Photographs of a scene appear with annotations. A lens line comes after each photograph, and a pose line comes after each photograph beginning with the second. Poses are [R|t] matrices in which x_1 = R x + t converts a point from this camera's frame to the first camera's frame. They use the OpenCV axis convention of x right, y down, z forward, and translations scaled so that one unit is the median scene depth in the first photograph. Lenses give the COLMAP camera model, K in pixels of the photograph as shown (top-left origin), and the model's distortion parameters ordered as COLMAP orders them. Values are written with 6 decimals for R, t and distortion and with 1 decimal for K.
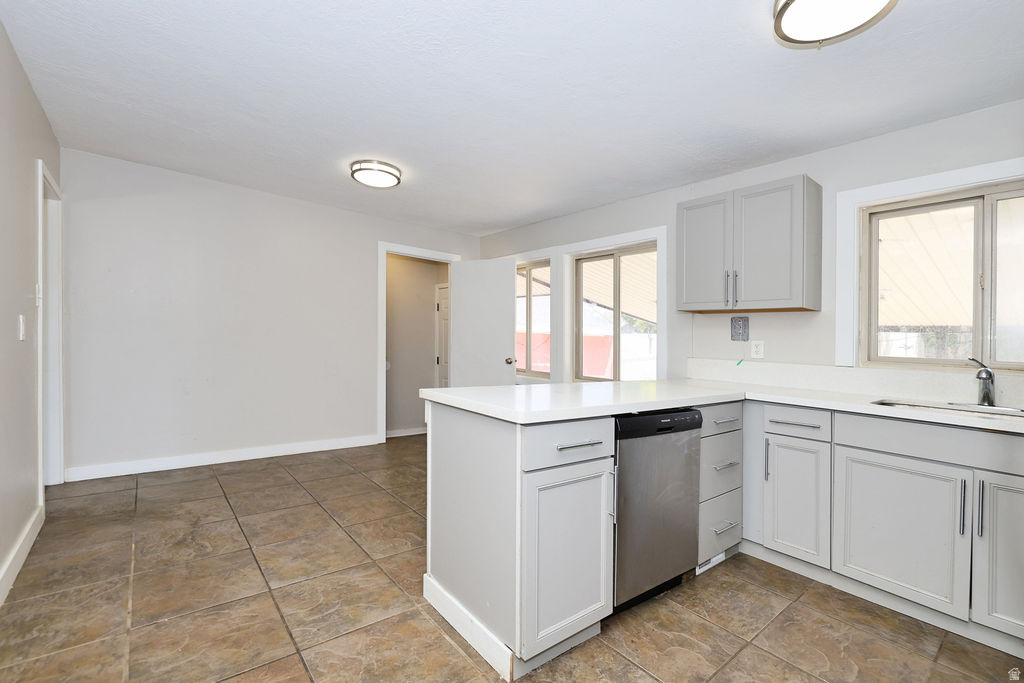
lens RADIAL K [[440.3, 0, 511.3], [0, 440.3, 341.0], [0, 0, 1]] dist [-0.003874, 0.000145]
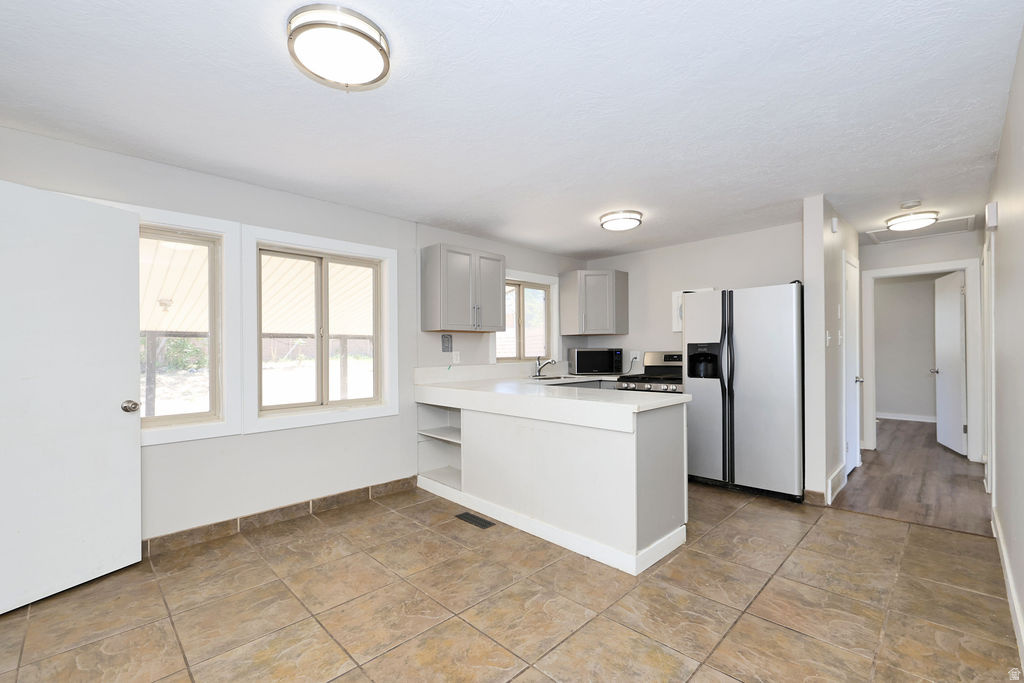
lens RADIAL K [[440.3, 0, 511.0], [0, 440.3, 335.4], [0, 0, 1]] dist [-0.003874, 0.000145]
pose [[-0.085145, -0.008207, 0.996335, -1.358492], [0.008431, 0.999924, 0.008957, -0.098303], [-0.996333, 0.009163, -0.085070, 1.420531]]
